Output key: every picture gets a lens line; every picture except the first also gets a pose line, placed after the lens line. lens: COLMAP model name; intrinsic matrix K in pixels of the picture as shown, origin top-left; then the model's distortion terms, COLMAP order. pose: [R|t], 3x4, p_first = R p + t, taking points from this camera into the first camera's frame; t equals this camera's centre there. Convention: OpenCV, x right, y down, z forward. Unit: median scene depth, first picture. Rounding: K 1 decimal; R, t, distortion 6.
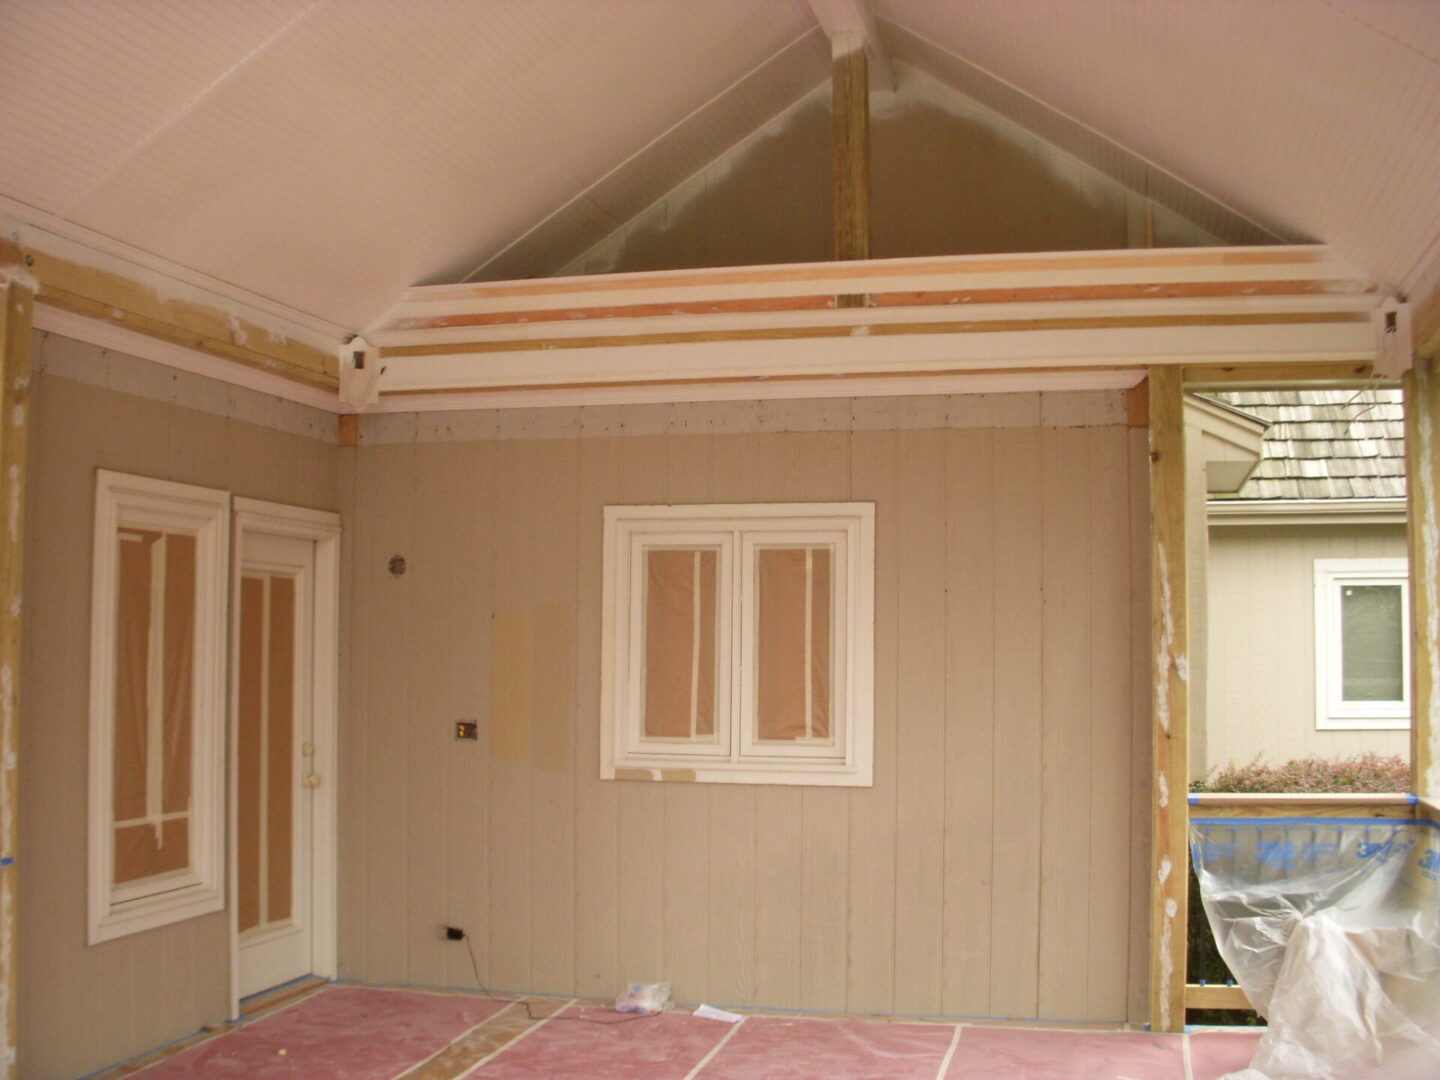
lens RADIAL K [[1591.3, 0, 725.4], [0, 1591.3, 538.4], [0, 0, 1]] dist [-0.214574, 0.000000]
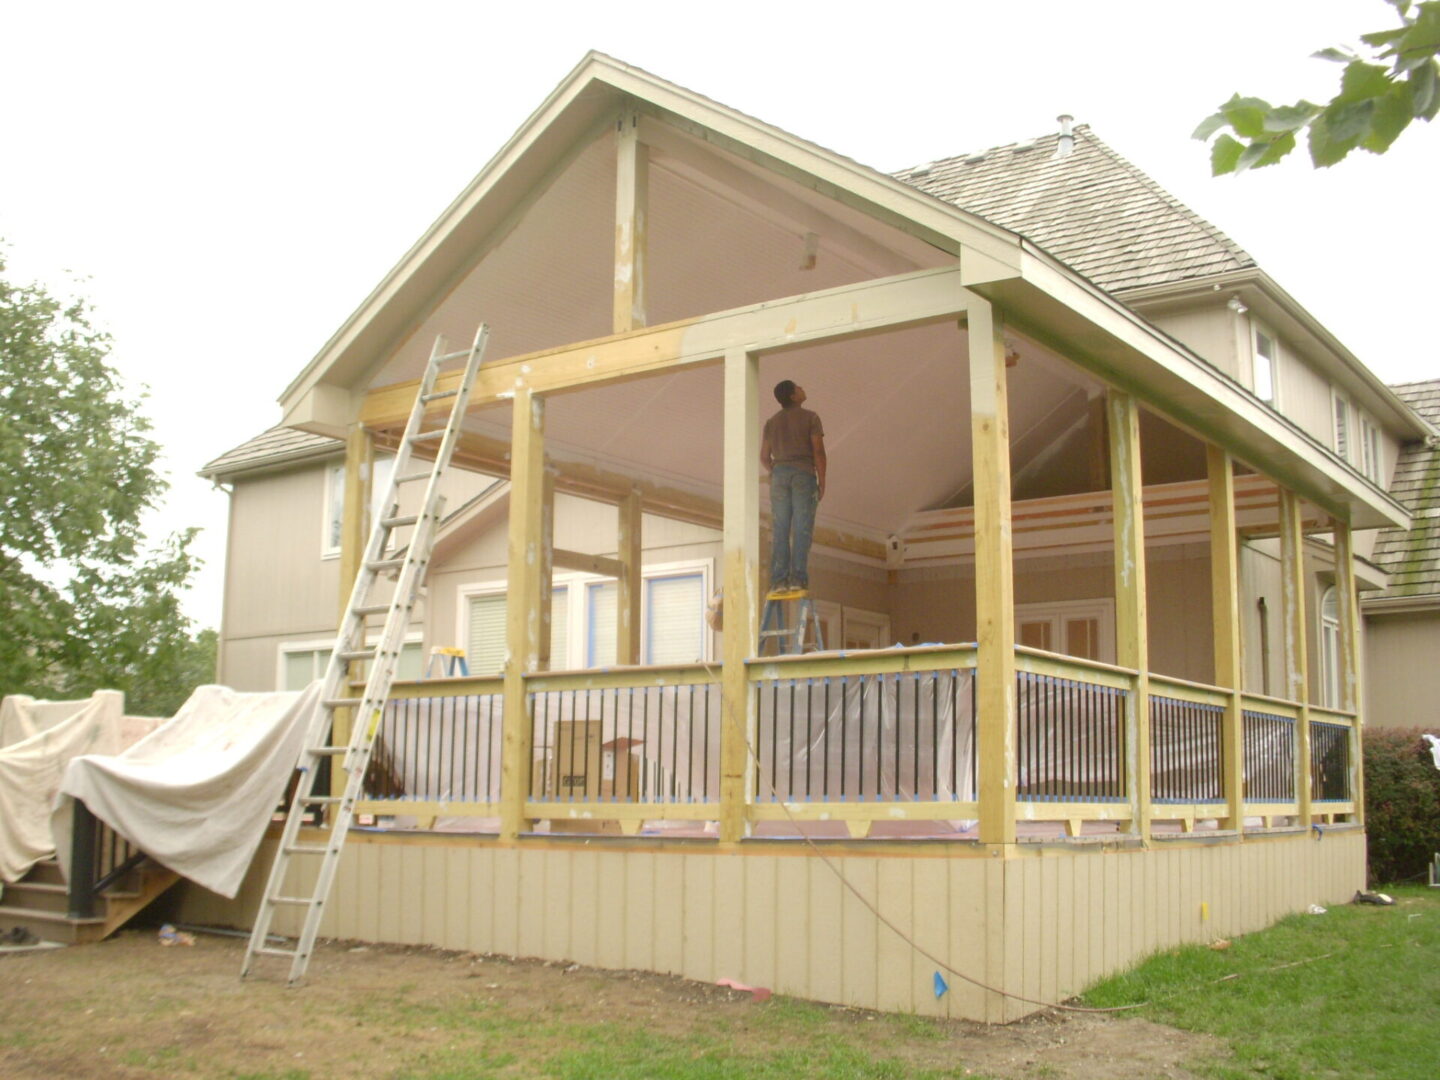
lens RADIAL K [[1591.3, 0, 718.3], [0, 1591.3, 538.0], [0, 0, 1]] dist [-0.214574, 0.000000]
pose [[0.924763, -0.057681, -0.376148, 0.396652], [0.021225, 0.994725, -0.100356, 0.100631], [0.379952, 0.084822, 0.921109, -1.219260]]
